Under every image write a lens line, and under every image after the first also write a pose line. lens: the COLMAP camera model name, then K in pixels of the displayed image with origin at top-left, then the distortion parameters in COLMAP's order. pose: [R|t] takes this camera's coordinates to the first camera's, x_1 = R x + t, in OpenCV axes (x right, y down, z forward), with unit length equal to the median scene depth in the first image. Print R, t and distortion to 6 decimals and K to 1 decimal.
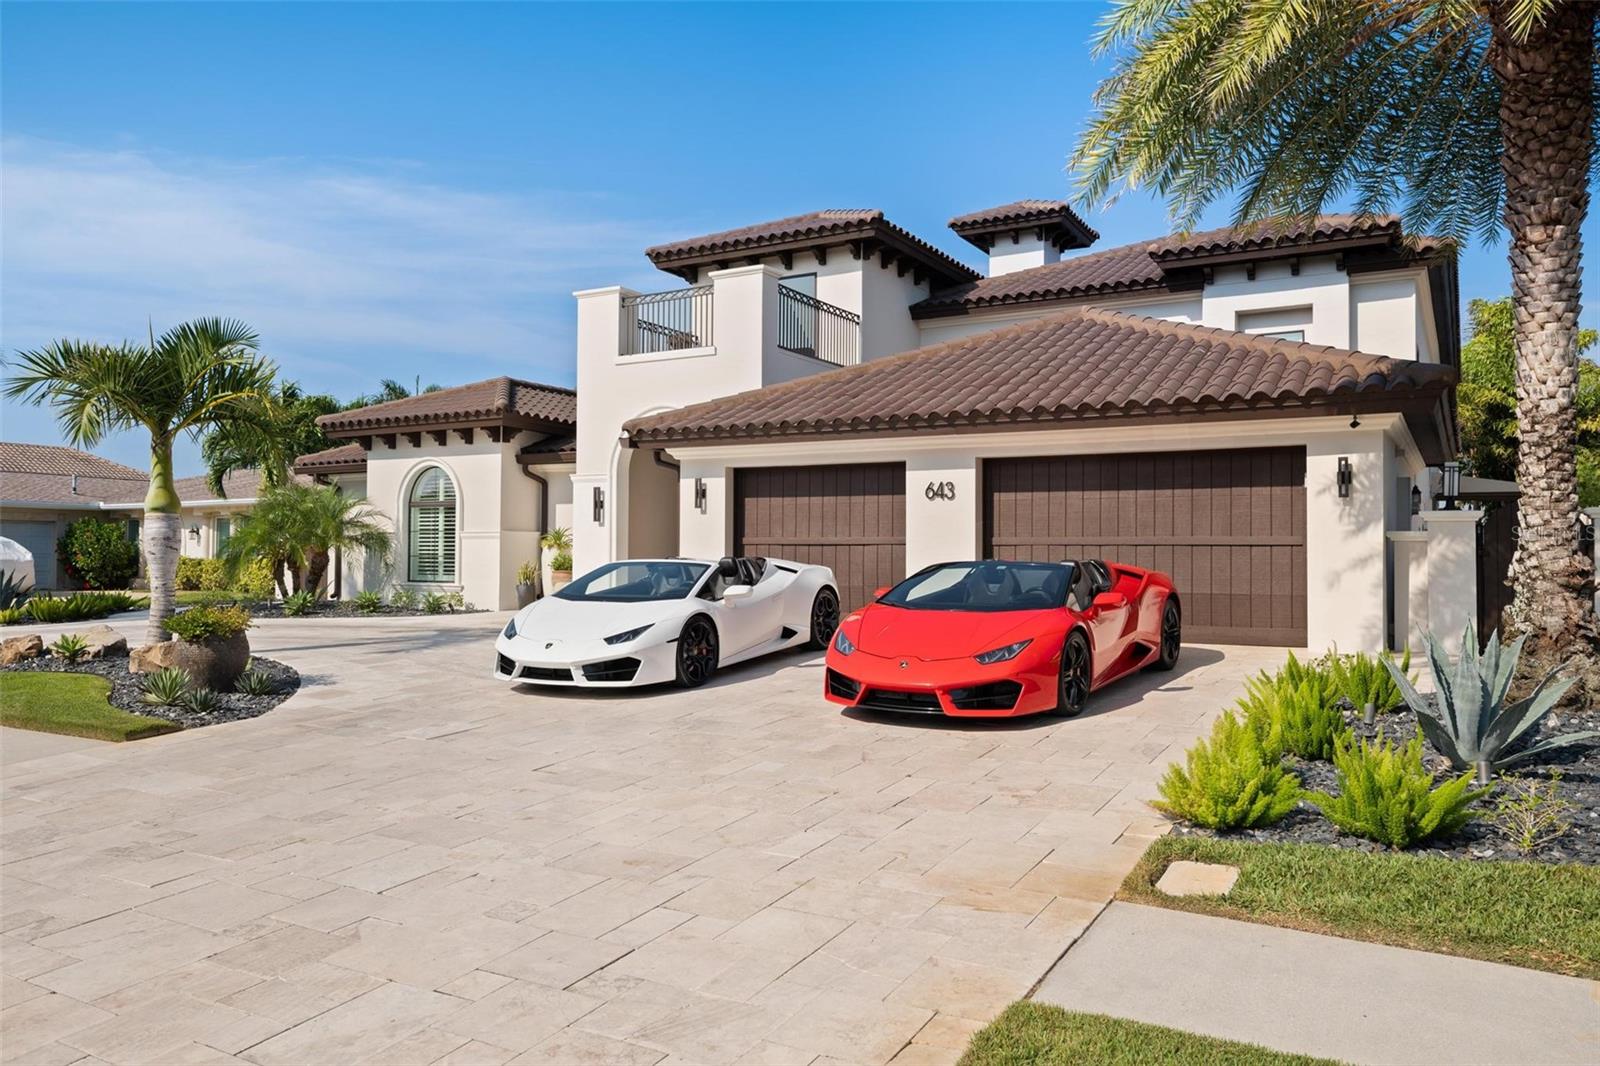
lens RADIAL K [[1143.4, 0, 800.0], [0, 1143.4, 533.0], [0, 0, 1]] dist [0.000075, -0.003322]
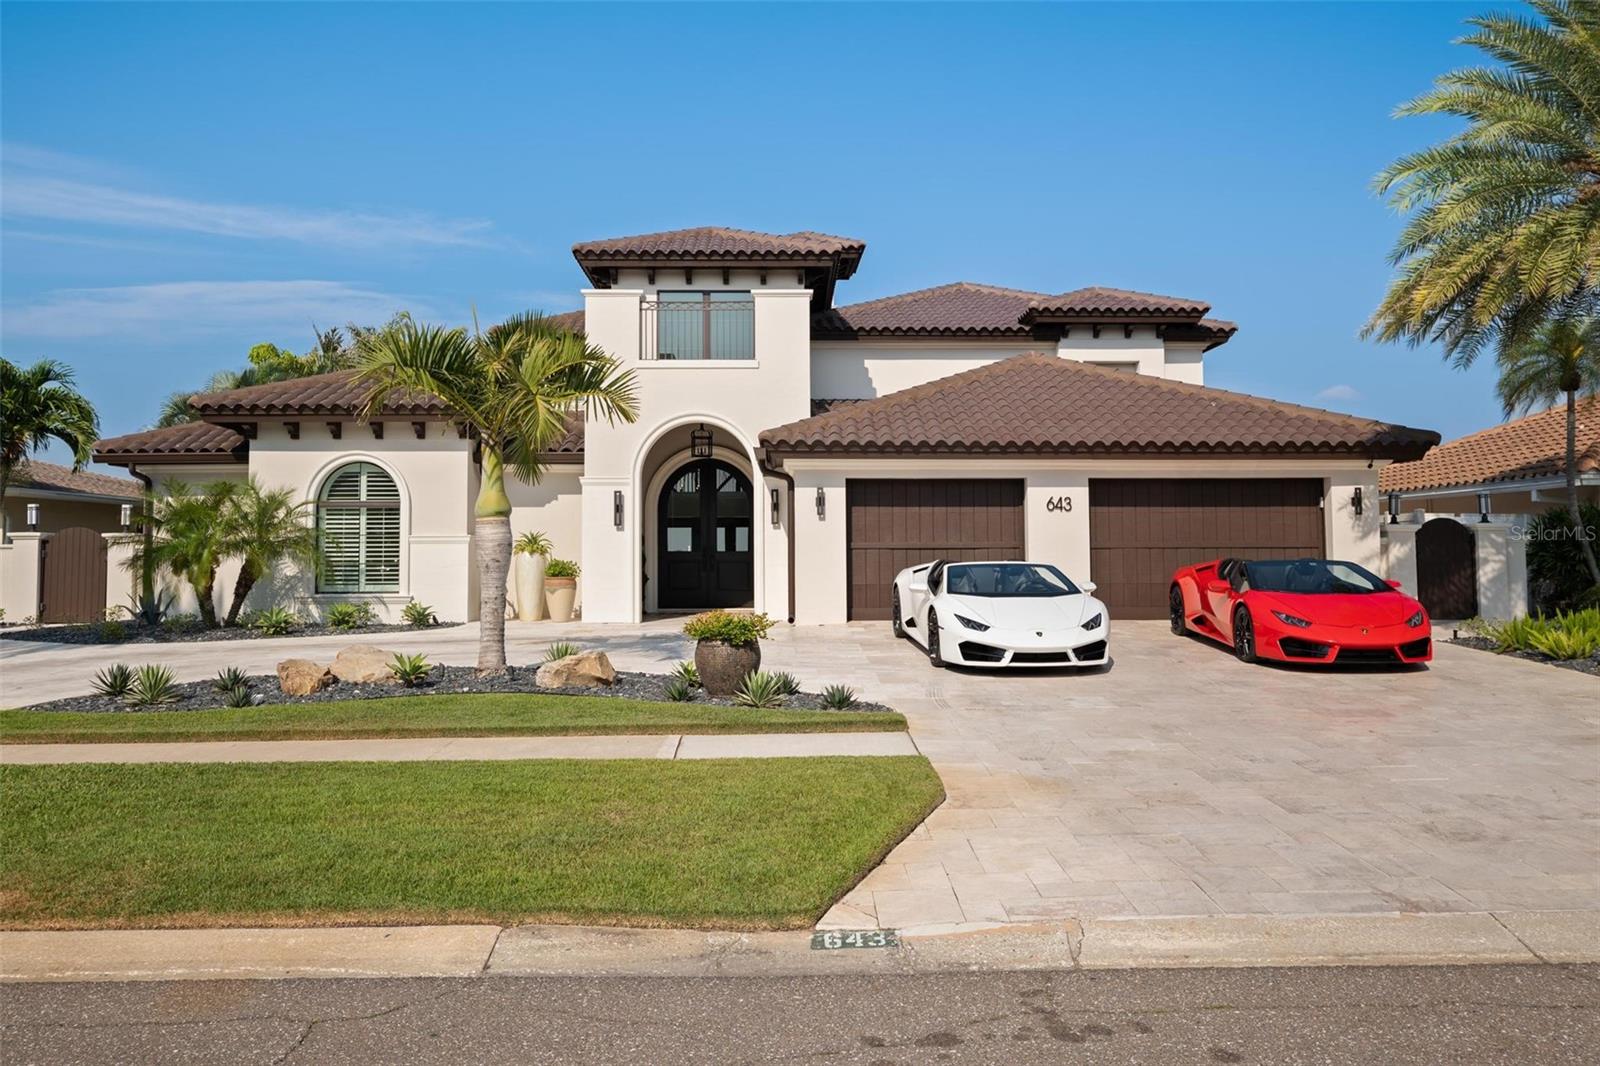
lens RADIAL K [[1247.4, 0, 796.1], [0, 1247.4, 462.4], [0, 0, 1]] dist [-0.000429, 0.003417]
pose [[0.851474, 0.033226, 0.523342, -0.817972], [-0.002168, 0.998205, -0.059846, -0.001261], [-0.524392, 0.049823, 0.850018, 0.014165]]
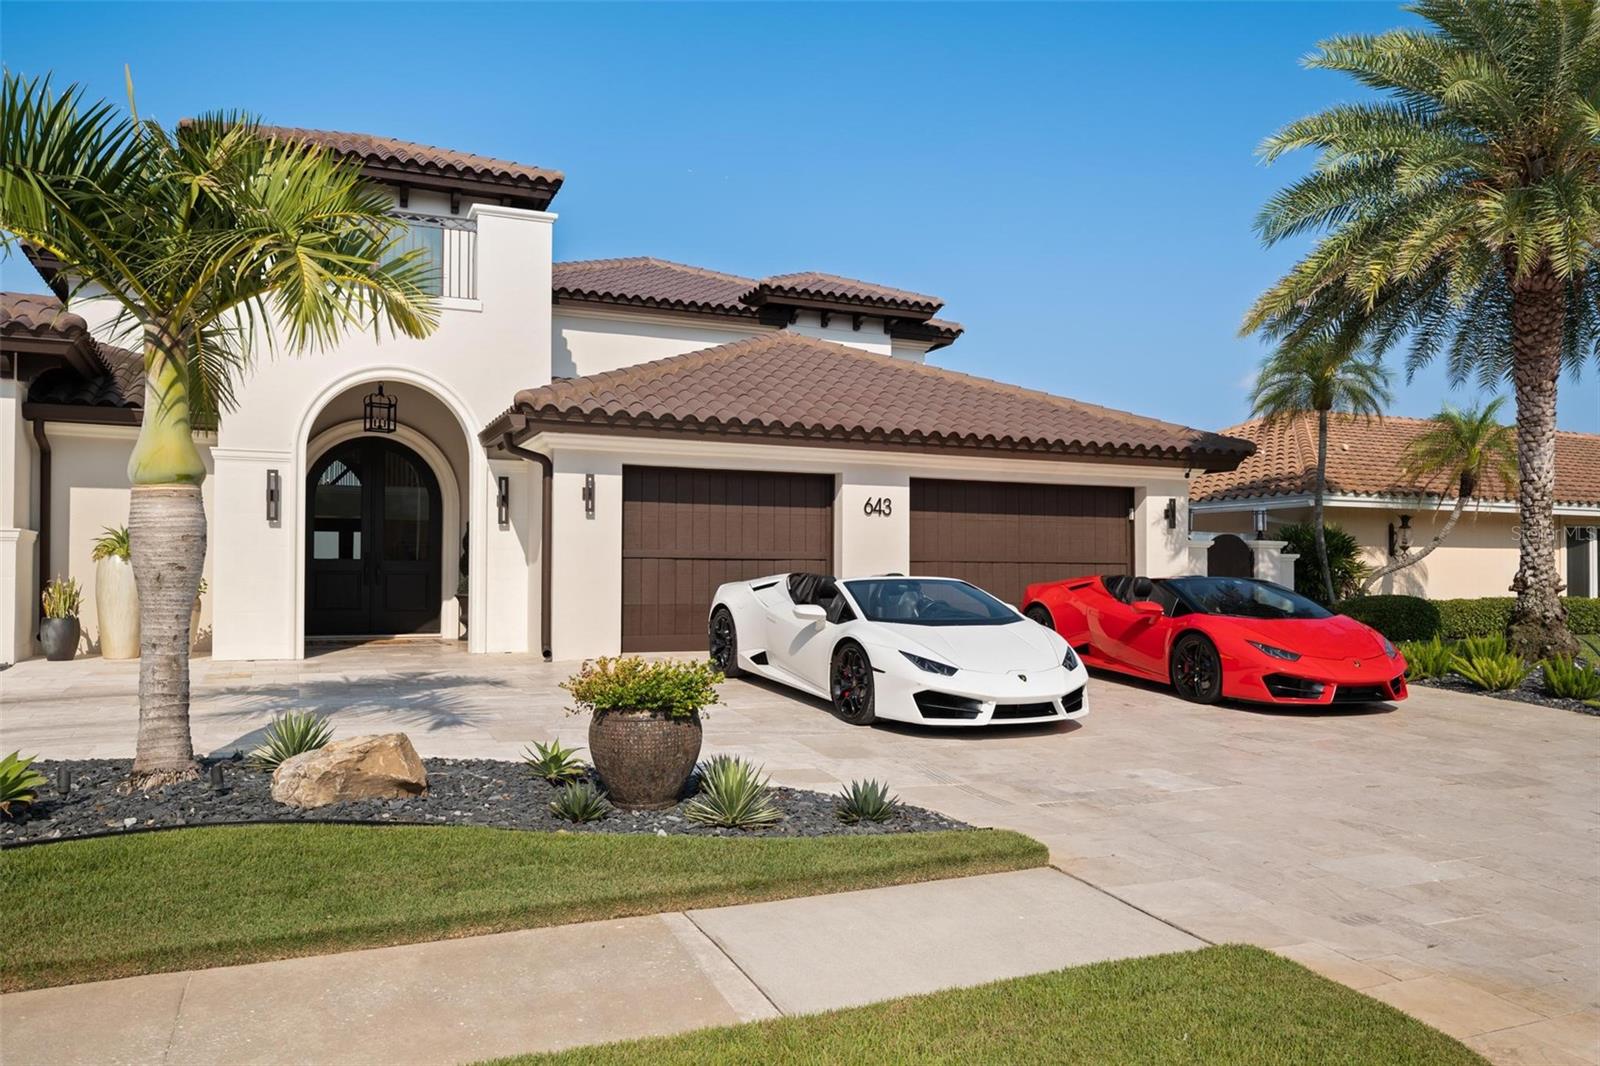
lens RADIAL K [[1182.2, 0, 805.9], [0, 1182.2, 540.6], [0, 0, 1]] dist [-0.000966, -0.000930]
pose [[0.586769, 0.021949, 0.809457, -0.752029], [-0.017632, 0.999742, -0.014328, 0.008543], [-0.809563, -0.005866, 0.587004, 0.447558]]
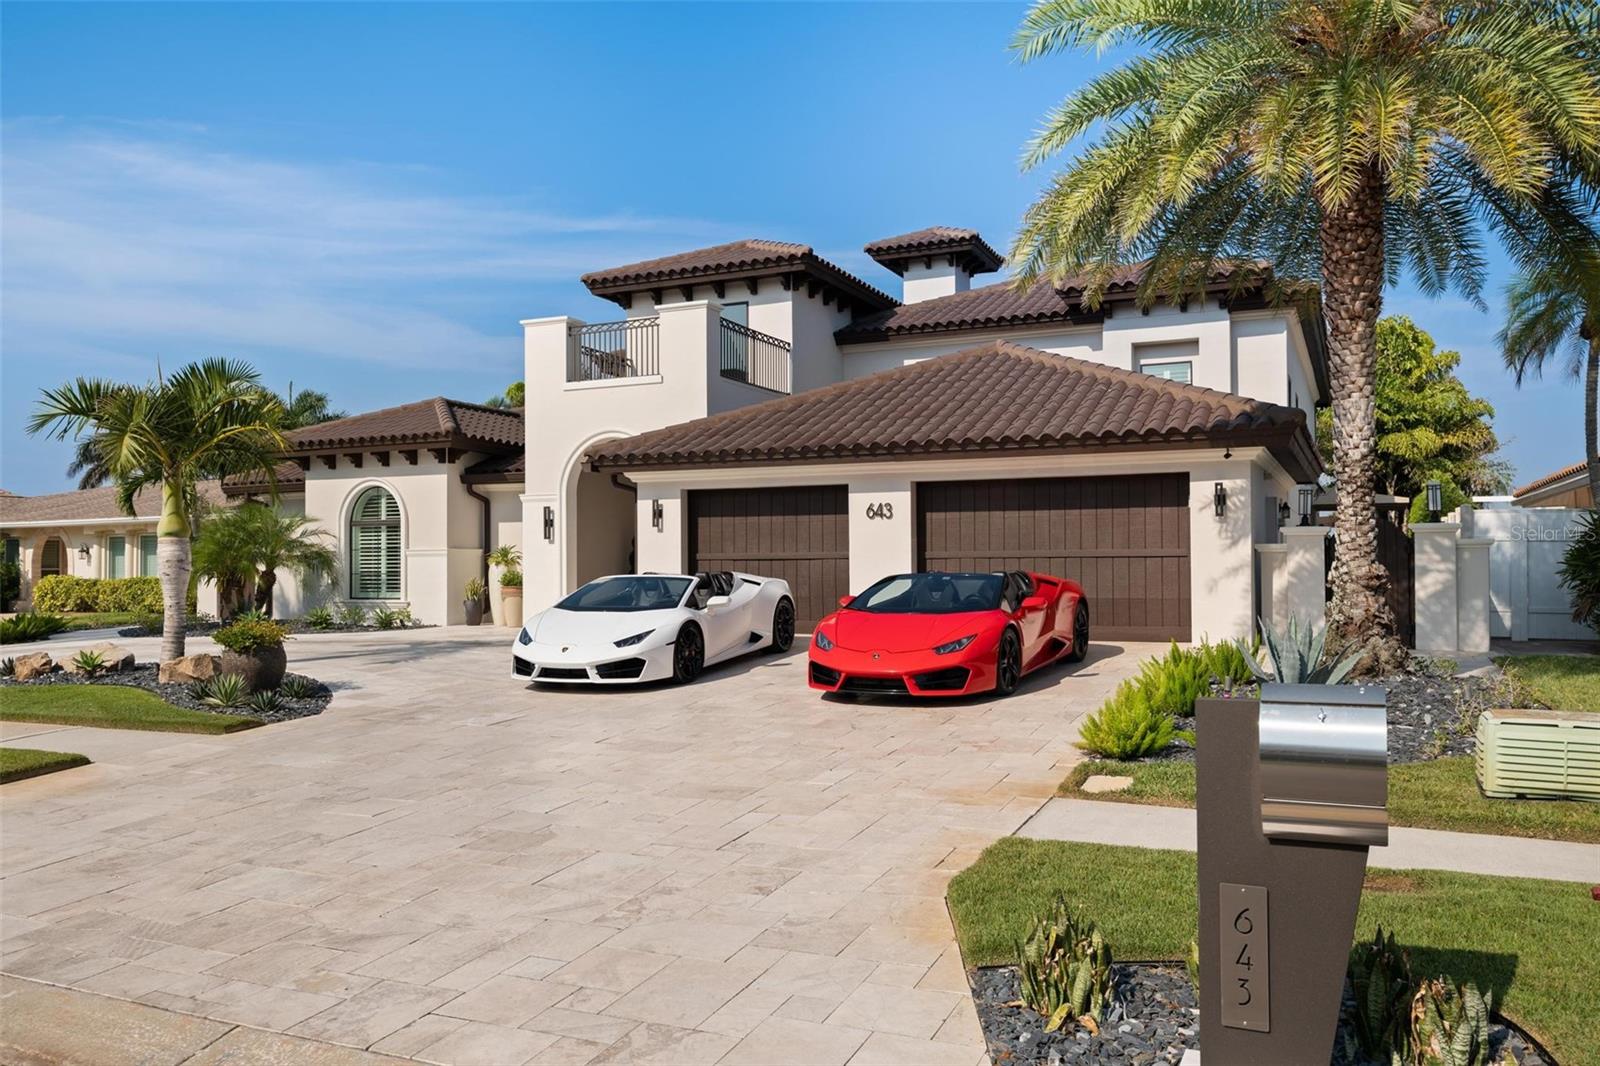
lens RADIAL K [[1223.6, 0, 801.2], [0, 1223.6, 548.3], [0, 0, 1]] dist [-0.004097, 0.001177]
pose [[0.995245, -0.009861, 0.096899, -0.072388], [0.009447, 0.999944, 0.004724, -0.006407], [-0.096940, -0.003786, 0.995283, -0.197517]]
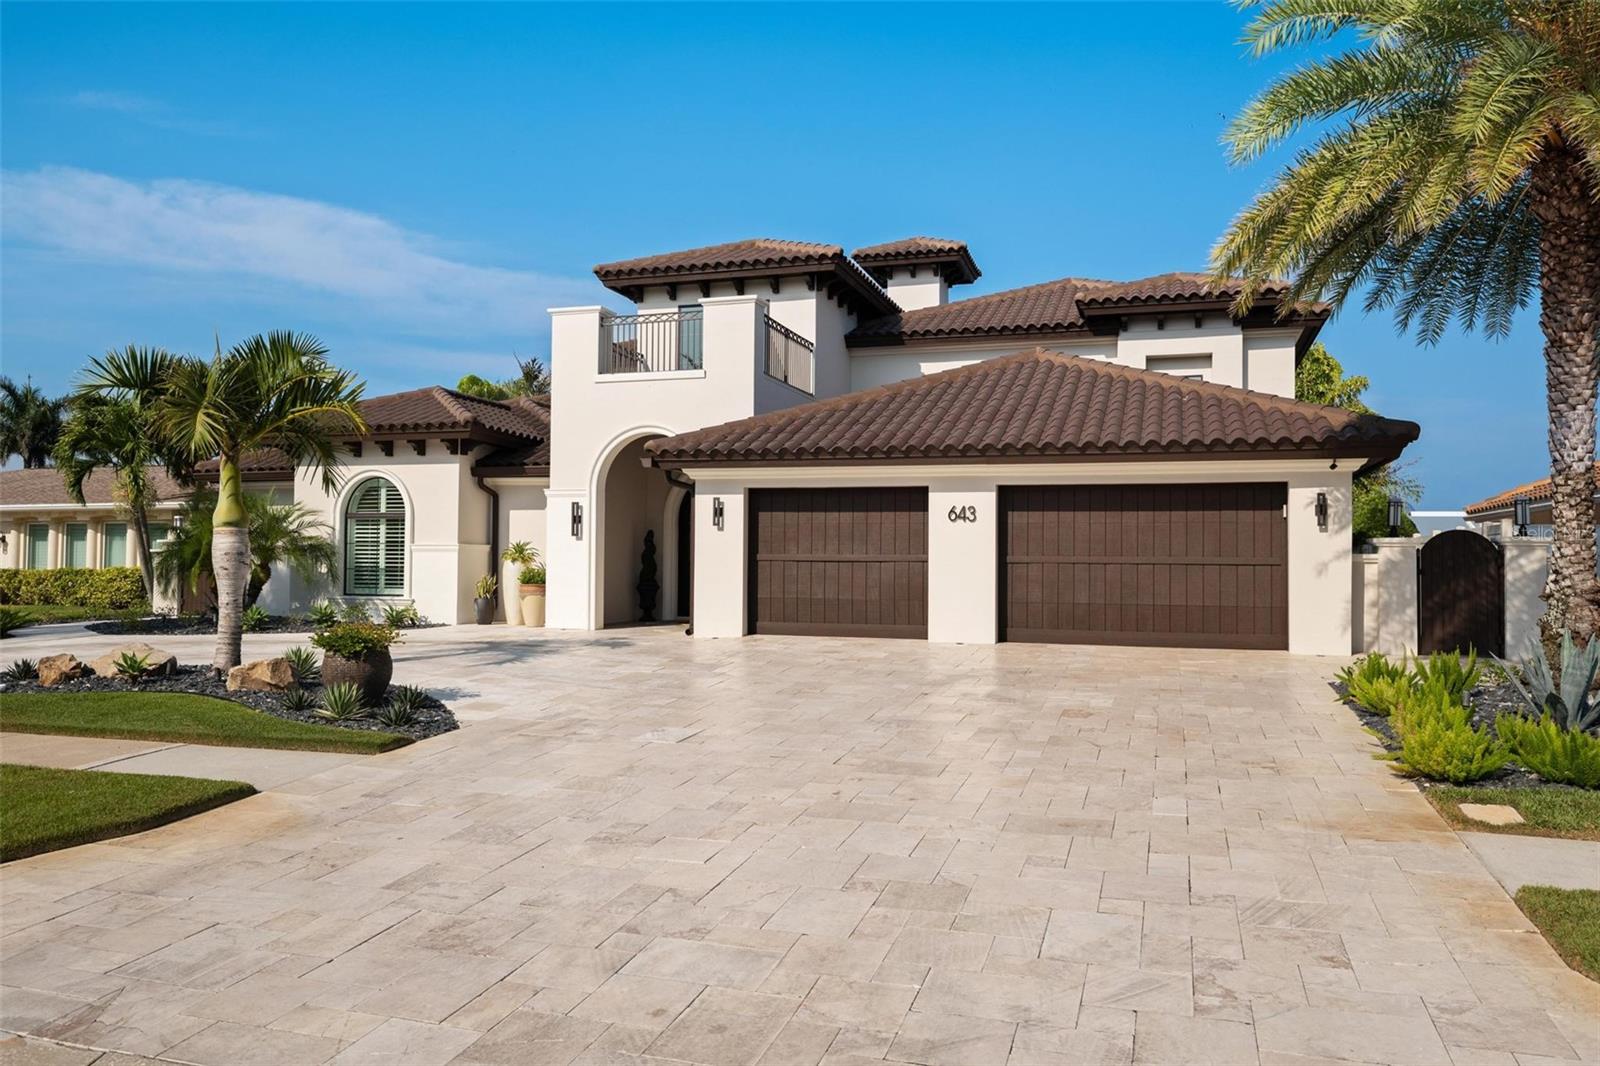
lens RADIAL K [[1164.2, 0, 800.0], [0, 1164.2, 533.0], [0, 0, 1]] dist [-0.001860, 0.001351]
pose [[0.976283, 0.009717, 0.216281, -0.277629], [-0.008041, 0.999930, -0.008632, -0.007312], [-0.216350, 0.006688, 0.976293, -0.071644]]
